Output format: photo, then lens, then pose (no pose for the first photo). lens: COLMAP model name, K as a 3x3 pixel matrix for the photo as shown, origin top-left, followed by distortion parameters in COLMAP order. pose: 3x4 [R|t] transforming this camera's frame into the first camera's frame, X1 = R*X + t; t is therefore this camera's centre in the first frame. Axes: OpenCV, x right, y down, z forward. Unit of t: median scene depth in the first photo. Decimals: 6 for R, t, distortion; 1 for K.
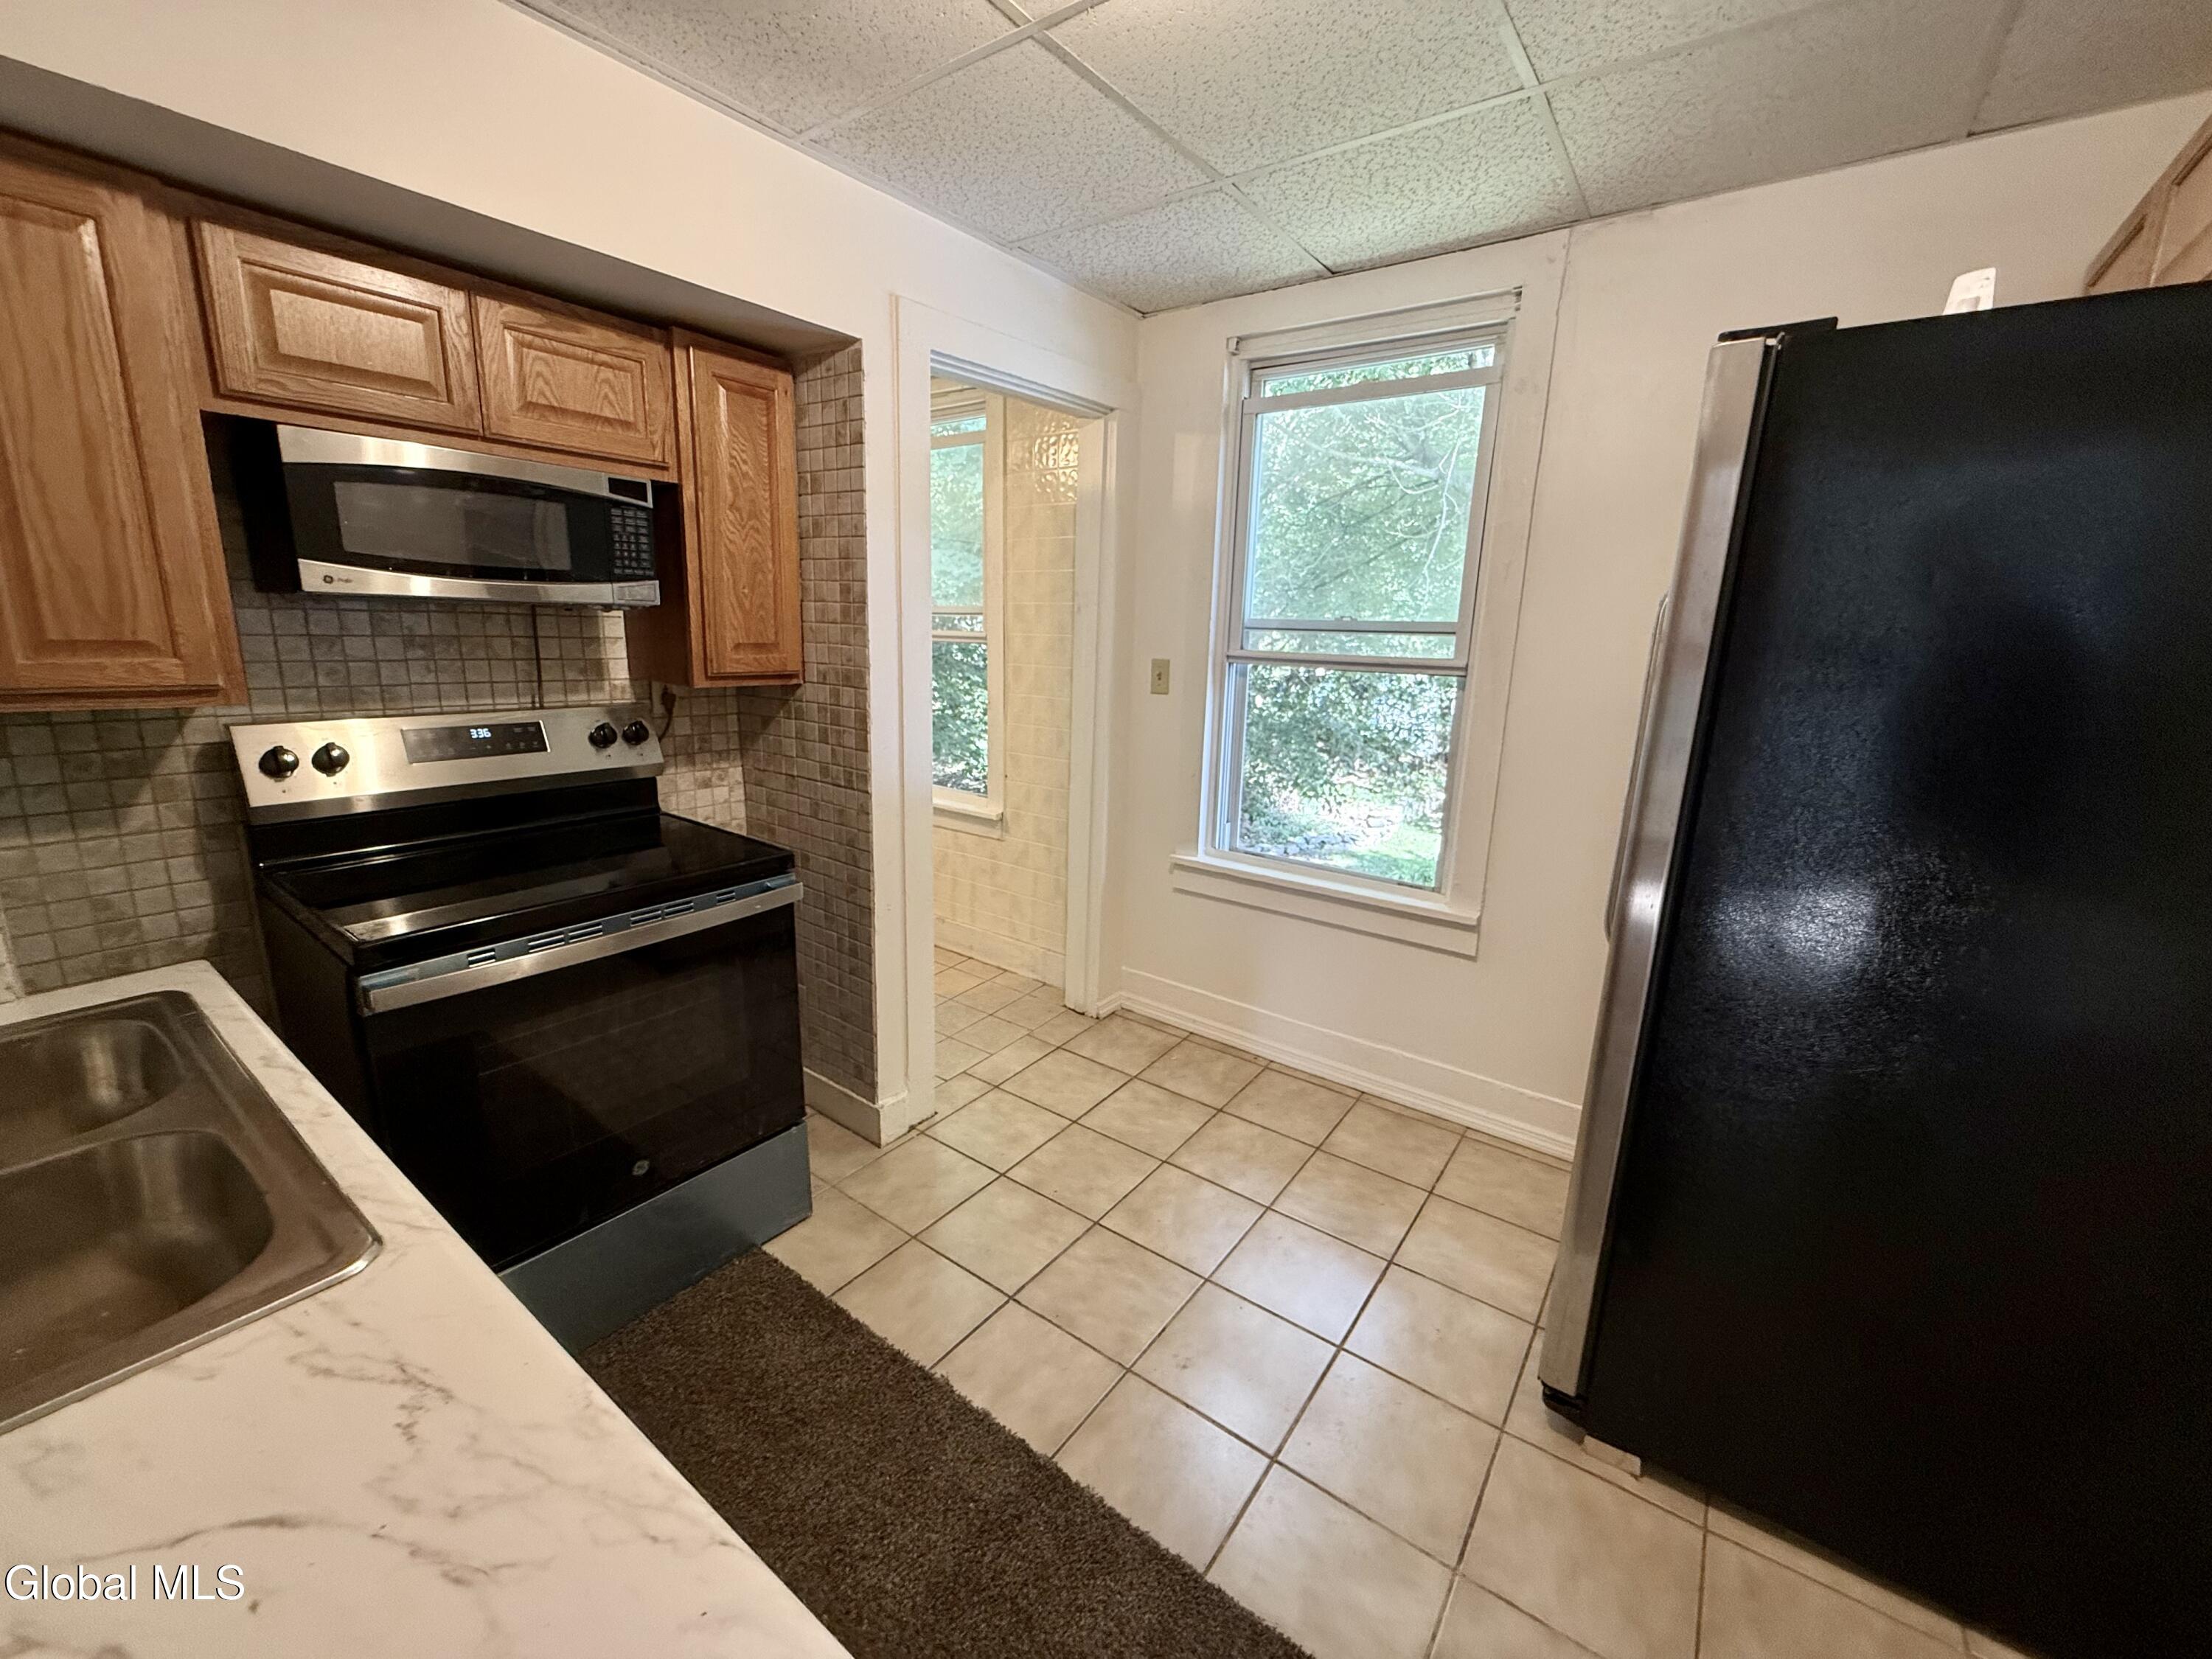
lens RADIAL K [[875.8, 0, 1102.2], [0, 875.8, 823.2], [0, 0, 1]] dist [-0.001404, -0.000770]
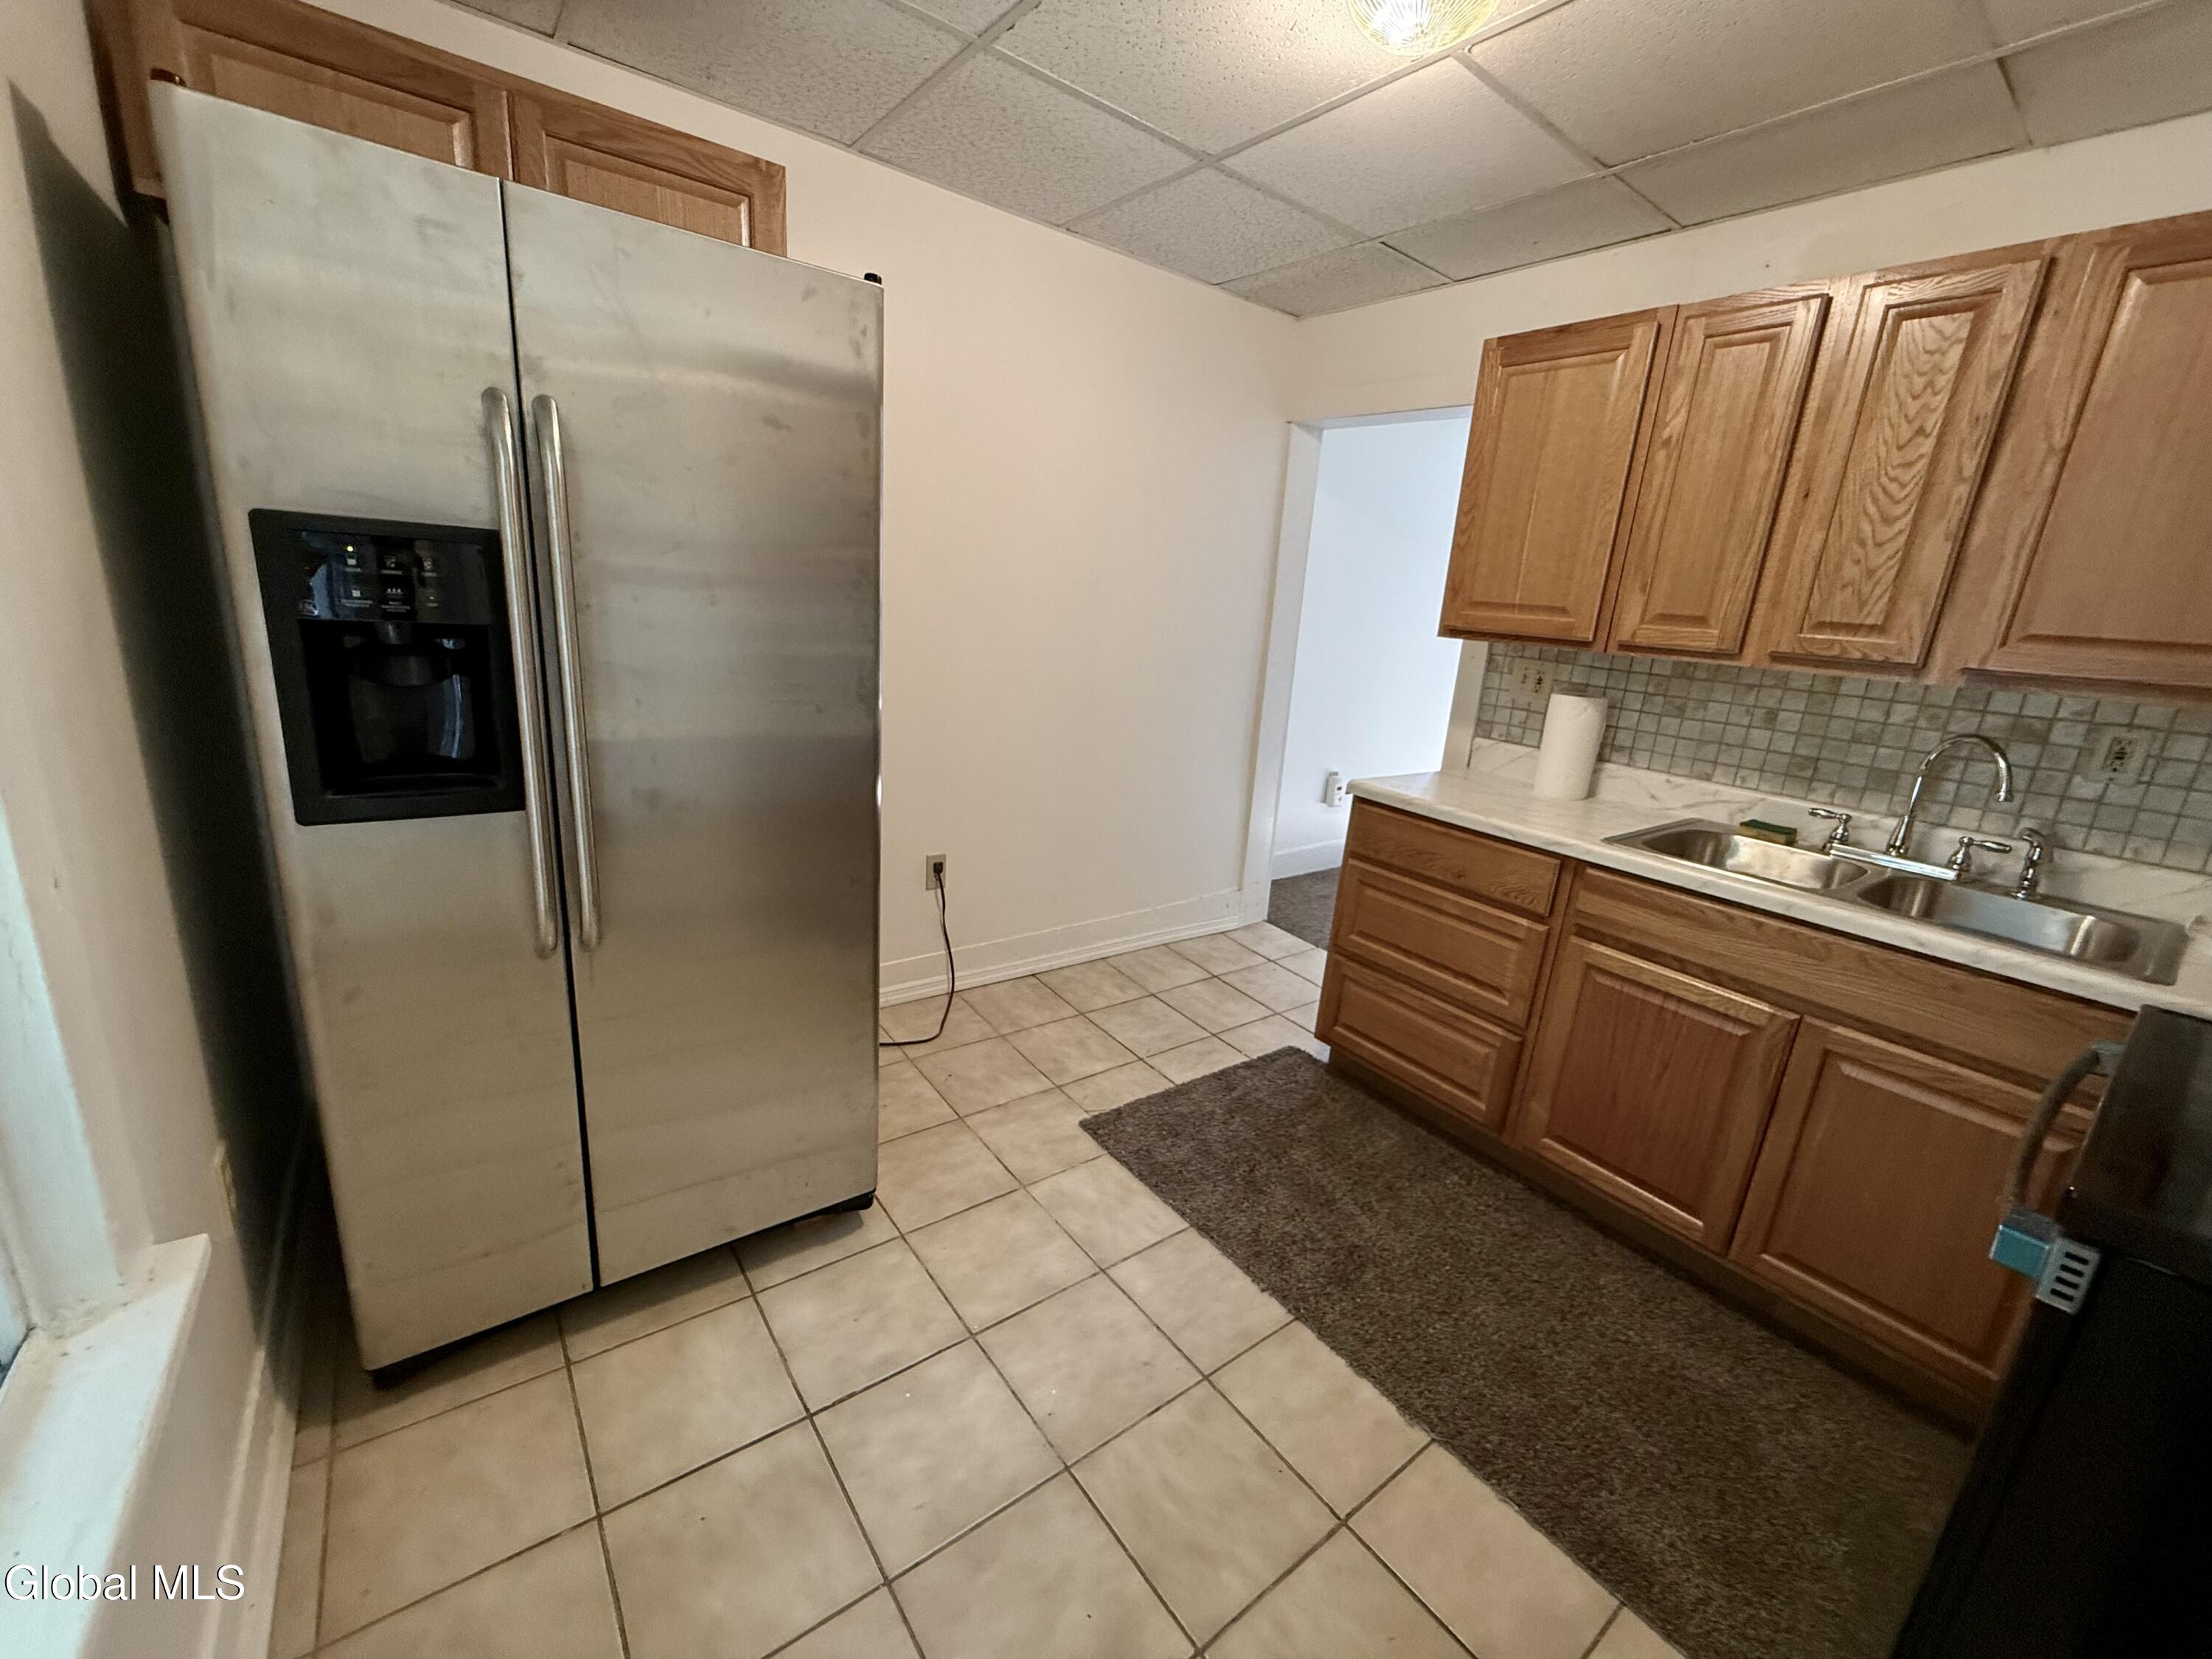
lens RADIAL K [[875.8, 0, 1109.2], [0, 875.8, 818.2], [0, 0, 1]] dist [-0.001404, -0.000770]
pose [[-0.956237, -0.161621, 0.243904, -0.001224], [-0.035482, 0.891497, 0.451635, -0.290733], [-0.290433, 0.423216, -0.858217, 1.433053]]
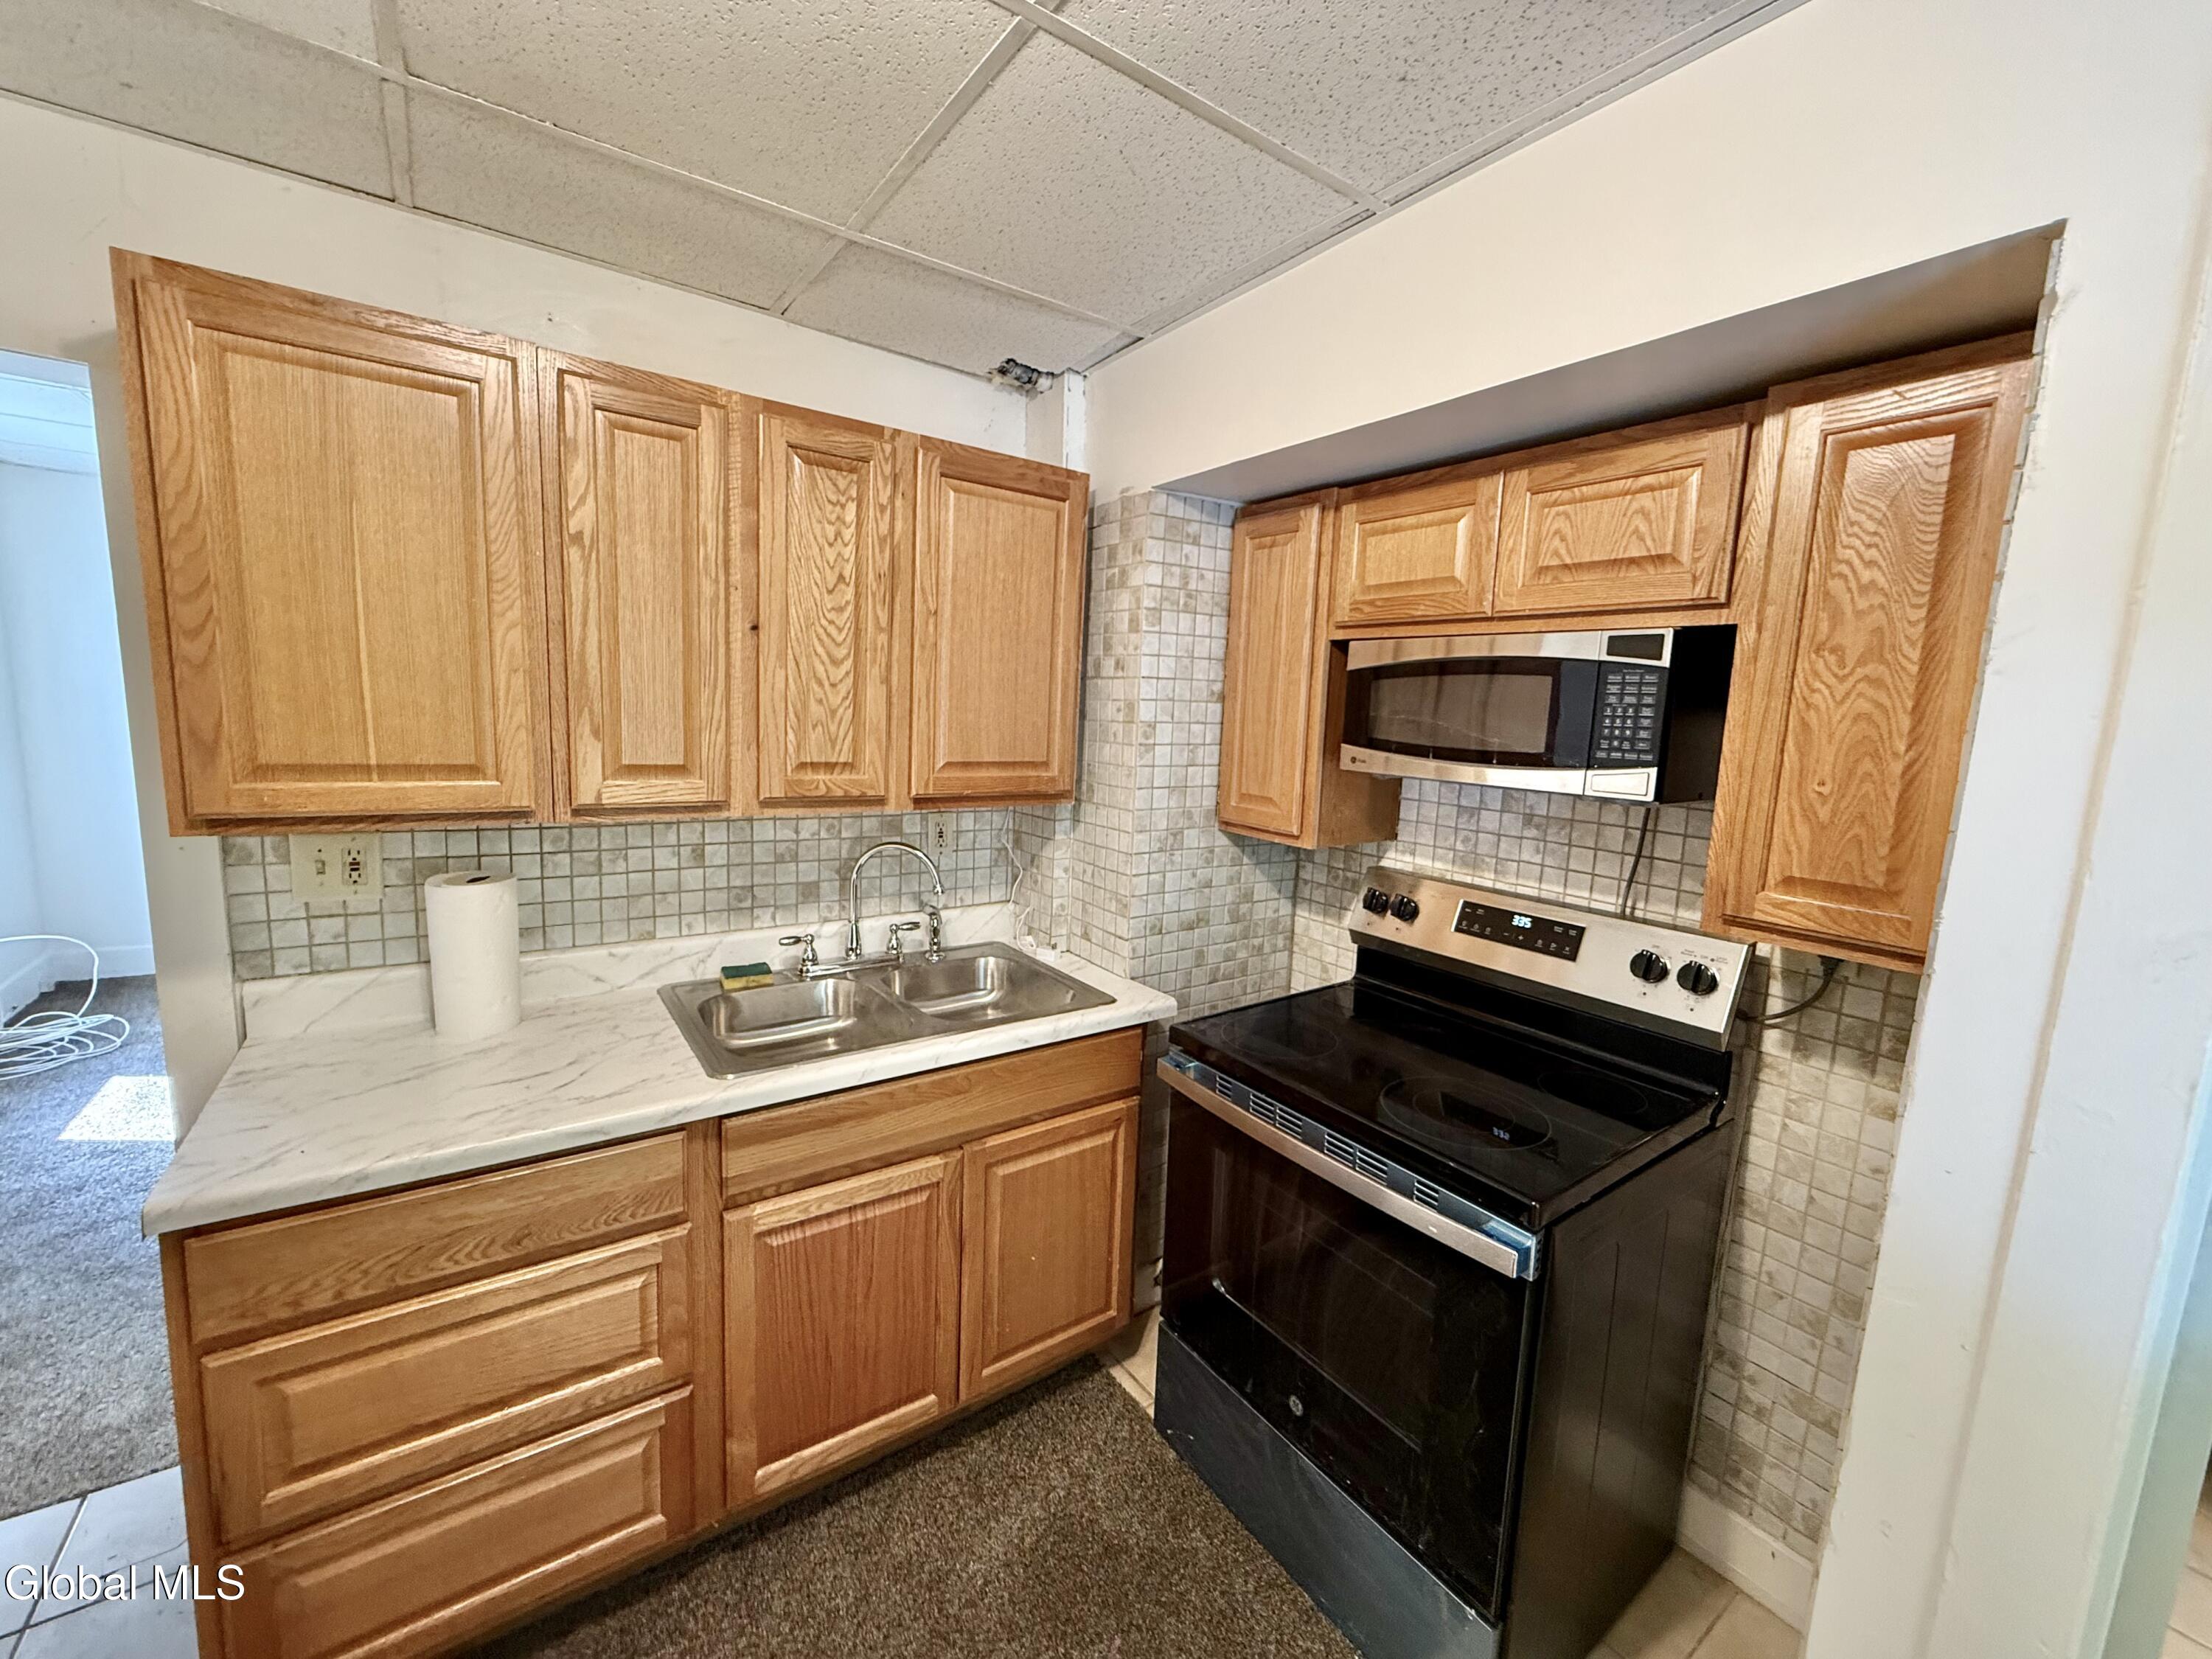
lens RADIAL K [[875.8, 0, 1103.3], [0, 875.8, 824.7], [0, 0, 1]] dist [-0.001404, -0.000770]
pose [[-0.311359, 0.088290, -0.946182, 0.299318], [-0.254656, 0.951506, 0.172586, -0.251745], [0.915536, 0.294688, -0.273777, 0.832013]]
